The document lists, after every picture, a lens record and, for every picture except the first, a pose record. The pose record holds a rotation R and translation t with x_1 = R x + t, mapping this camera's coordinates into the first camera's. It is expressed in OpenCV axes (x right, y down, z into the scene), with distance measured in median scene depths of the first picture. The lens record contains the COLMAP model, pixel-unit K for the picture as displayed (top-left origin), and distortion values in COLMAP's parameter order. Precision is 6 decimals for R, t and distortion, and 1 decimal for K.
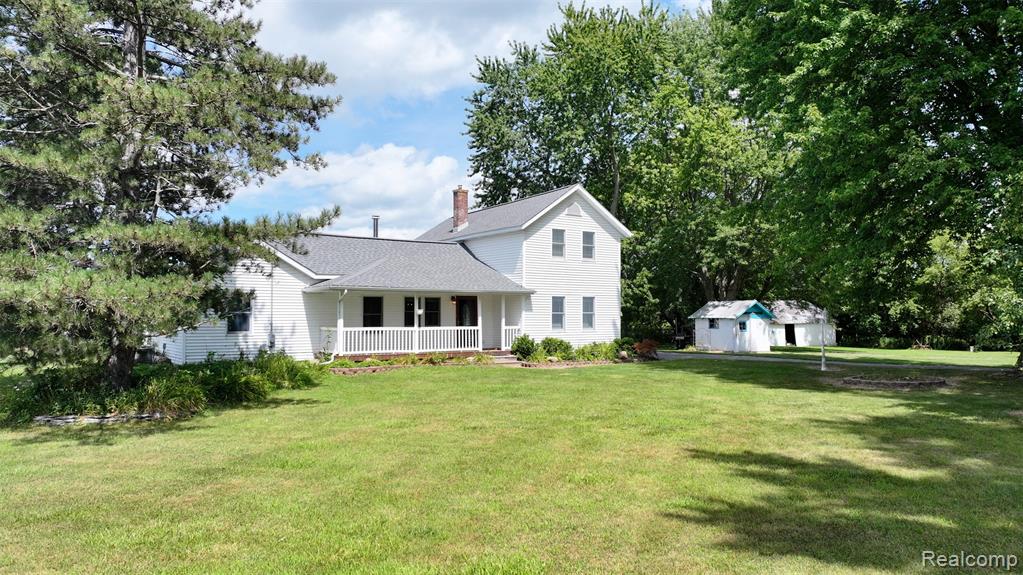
lens RADIAL K [[714.8, 0, 509.2], [0, 714.8, 286.6], [0, 0, 1]] dist [-0.006533, 0.022585]
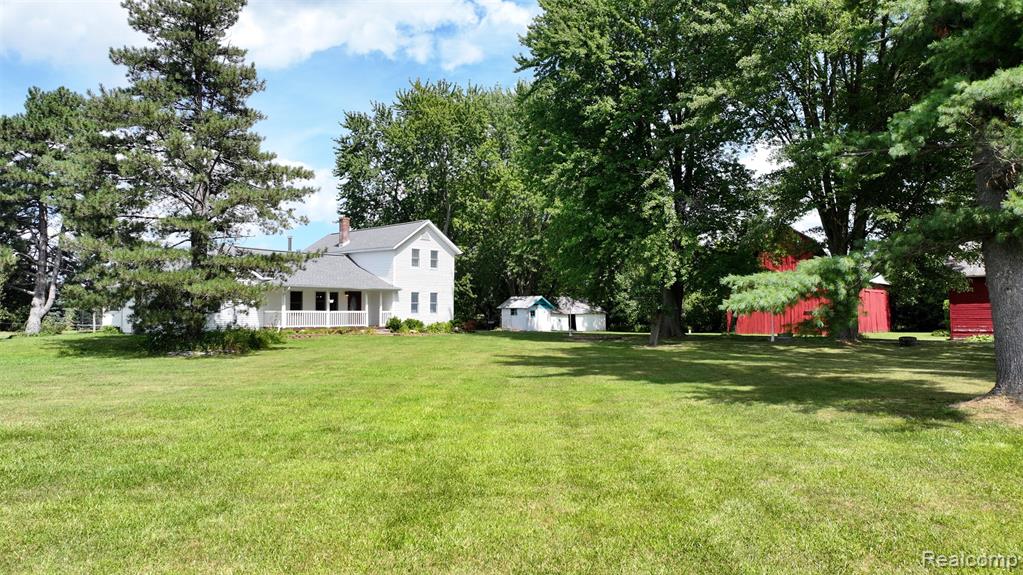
lens RADIAL K [[714.8, 0, 509.2], [0, 714.8, 286.6], [0, 0, 1]] dist [-0.006533, 0.022585]
pose [[0.966754, 0.011837, 0.255433, -0.116586], [-0.013560, 0.999896, 0.004987, -0.007965], [-0.255347, -0.008285, 0.966814, -0.495322]]
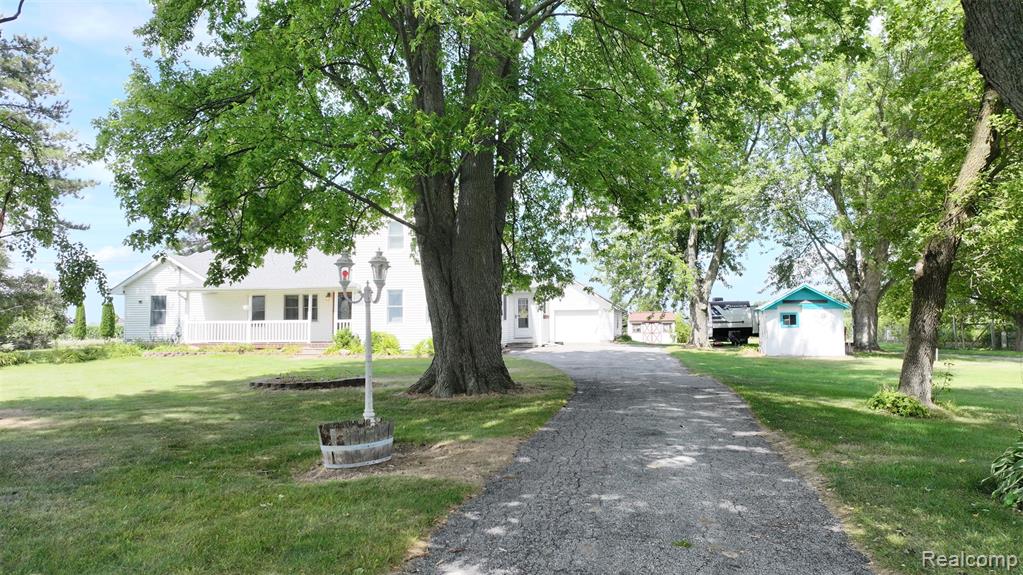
lens RADIAL K [[714.8, 0, 509.2], [0, 714.8, 286.6], [0, 0, 1]] dist [-0.006533, 0.022585]
pose [[0.716305, -0.032586, -0.697026, 0.771487], [0.038084, 0.999246, -0.007577, 0.020463], [0.696747, -0.021119, 0.717006, 0.359172]]
